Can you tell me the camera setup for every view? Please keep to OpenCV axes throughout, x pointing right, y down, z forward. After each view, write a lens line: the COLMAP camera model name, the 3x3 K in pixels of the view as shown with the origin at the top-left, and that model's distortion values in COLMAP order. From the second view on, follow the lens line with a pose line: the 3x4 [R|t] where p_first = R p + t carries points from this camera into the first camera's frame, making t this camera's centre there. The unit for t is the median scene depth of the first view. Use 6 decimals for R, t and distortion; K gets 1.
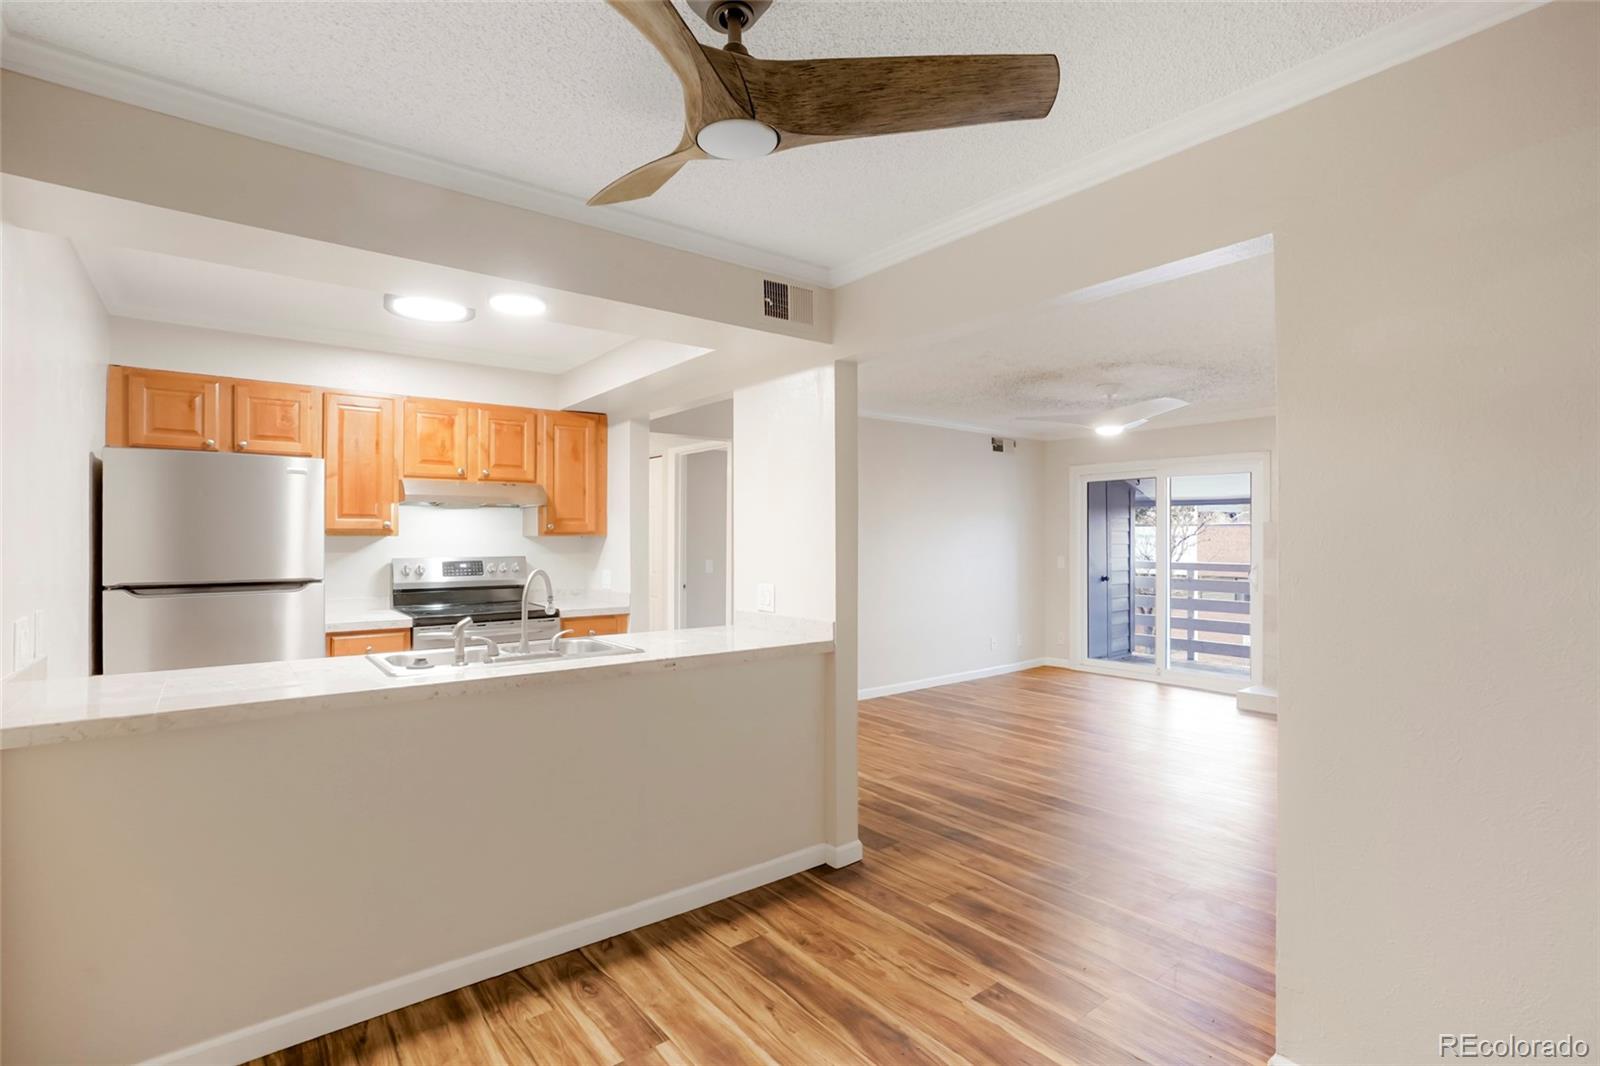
lens RADIAL K [[743.7, 0, 807.9], [0, 743.7, 543.8], [0, 0, 1]] dist [-0.035365, -0.000930]
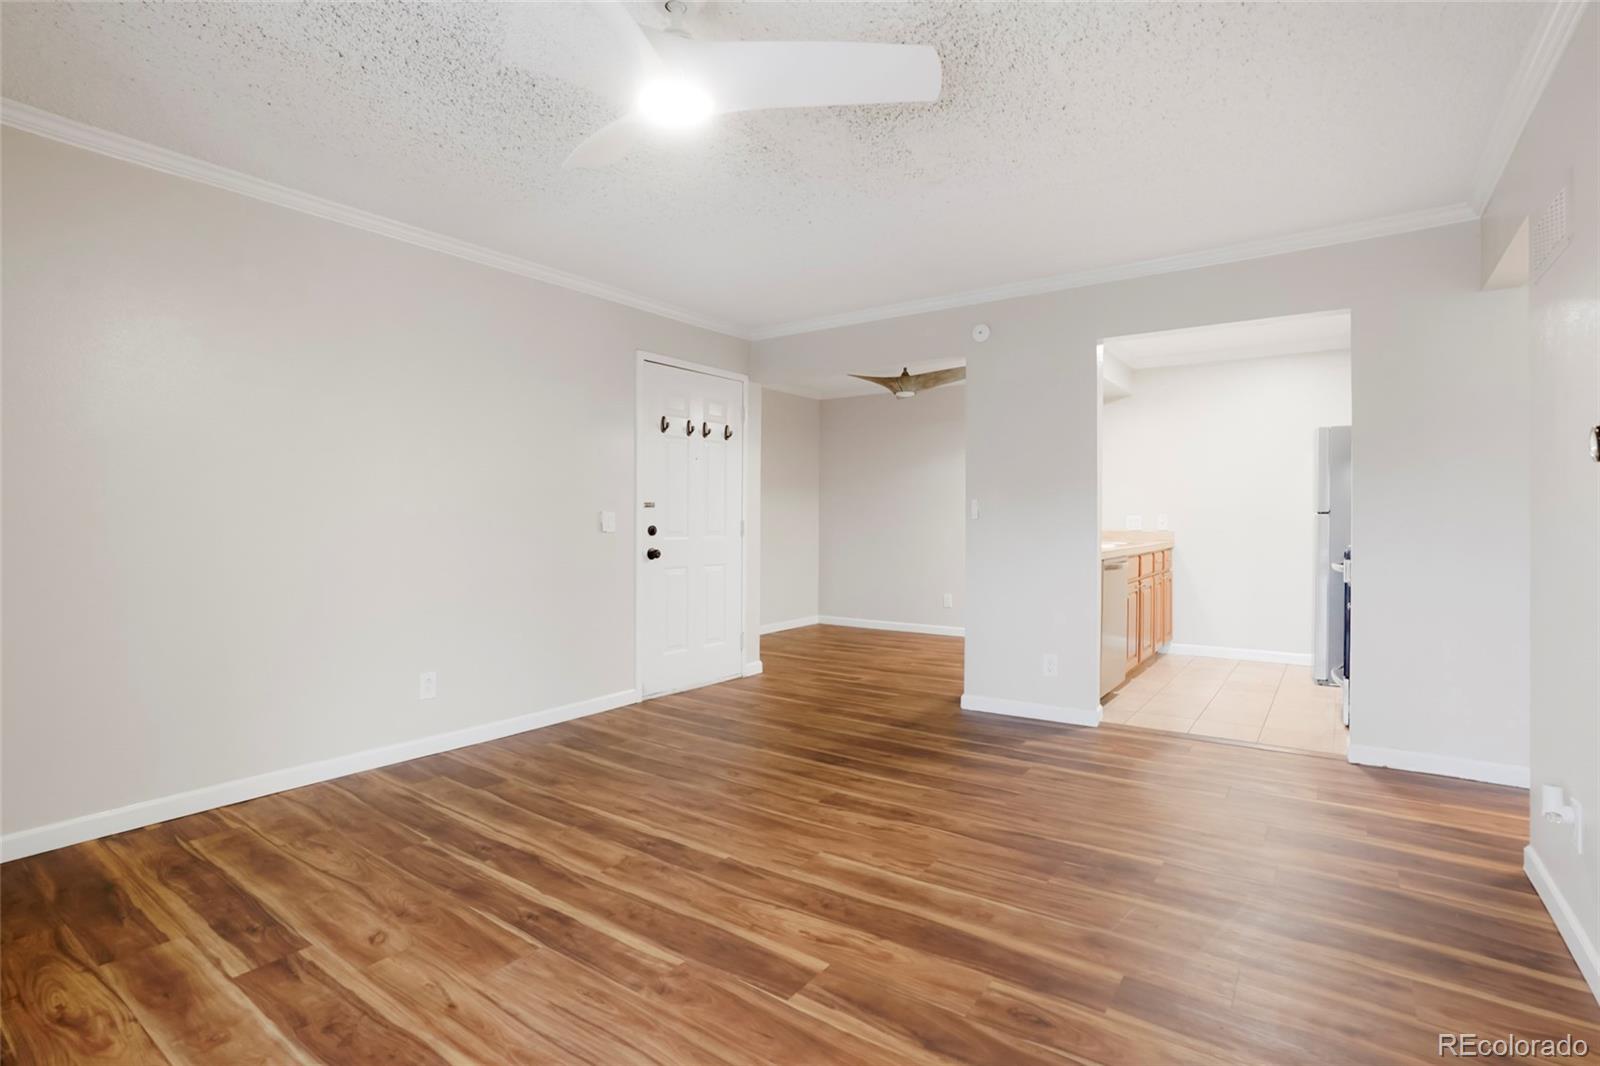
lens RADIAL K [[743.7, 0, 800.2], [0, 743.7, 526.4], [0, 0, 1]] dist [-0.035365, -0.000930]
pose [[-0.960685, 0.004112, -0.277612, 0.311879], [-0.000097, 0.999885, 0.015148, 0.026083], [0.277642, 0.014579, -0.960574, 0.935892]]
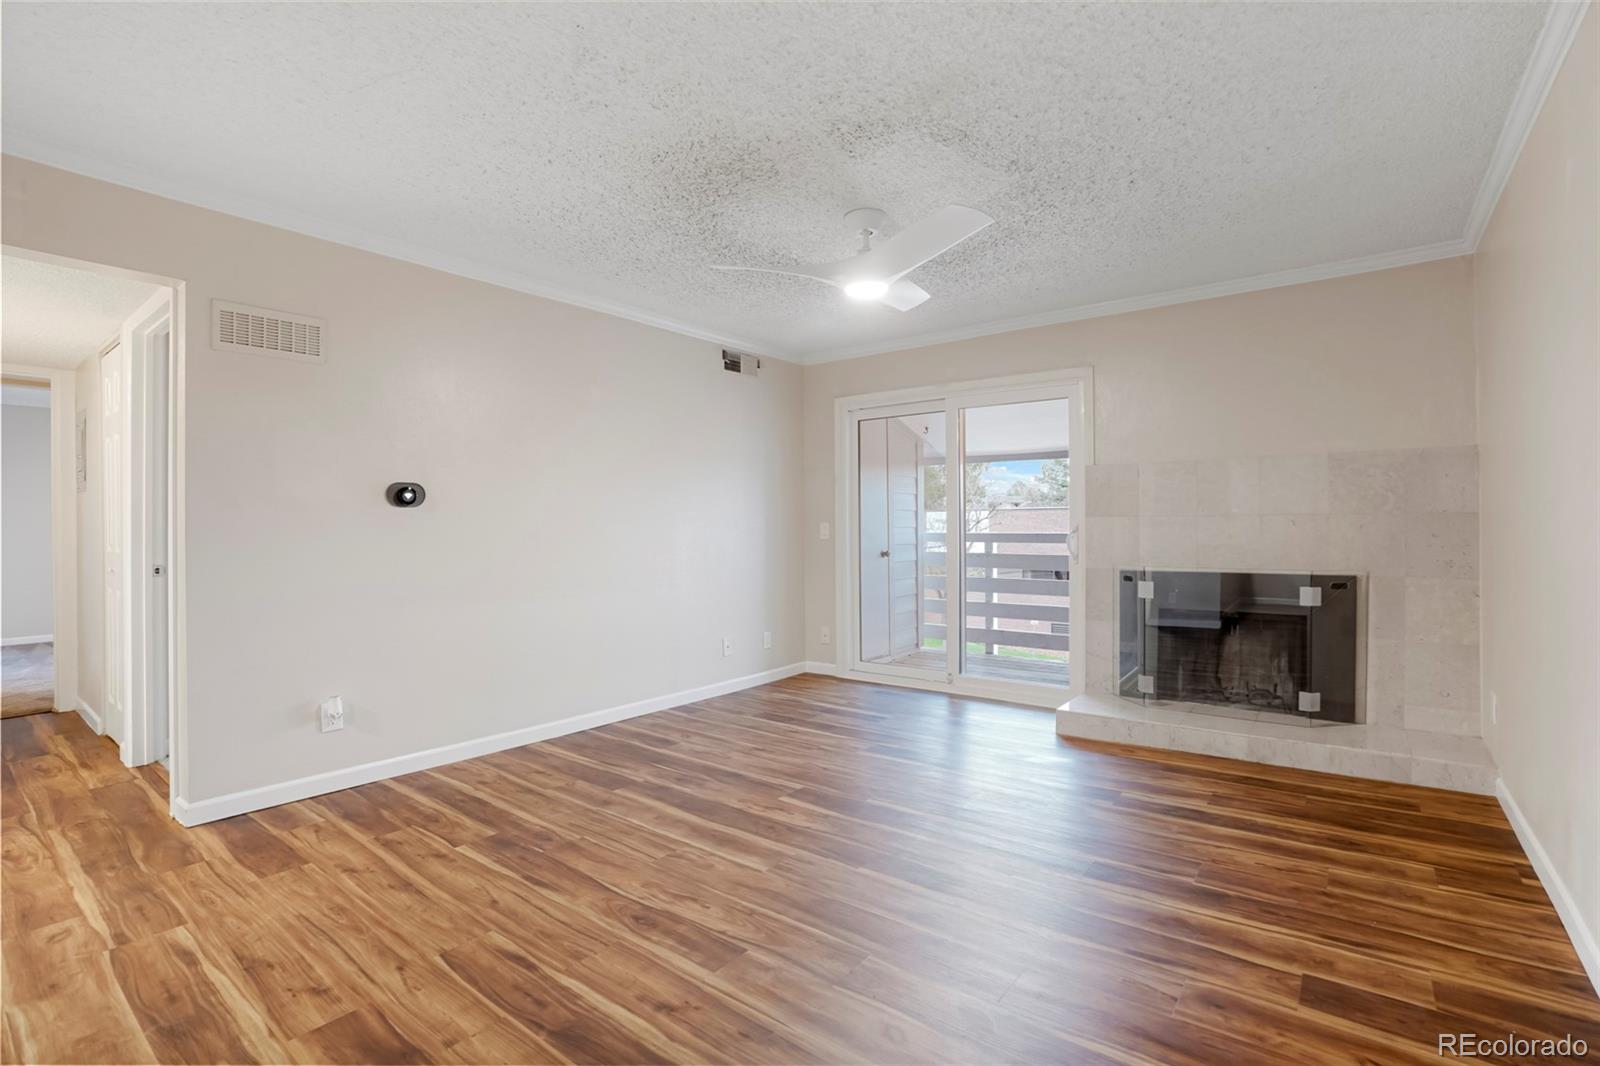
lens RADIAL K [[743.7, 0, 799.0], [0, 743.7, 531.6], [0, 0, 1]] dist [-0.035365, -0.000930]
pose [[0.972062, -0.007079, 0.234618, 0.153276], [0.007746, 0.999968, -0.001918, 0.028498], [-0.234597, 0.003682, 0.972086, 0.310722]]
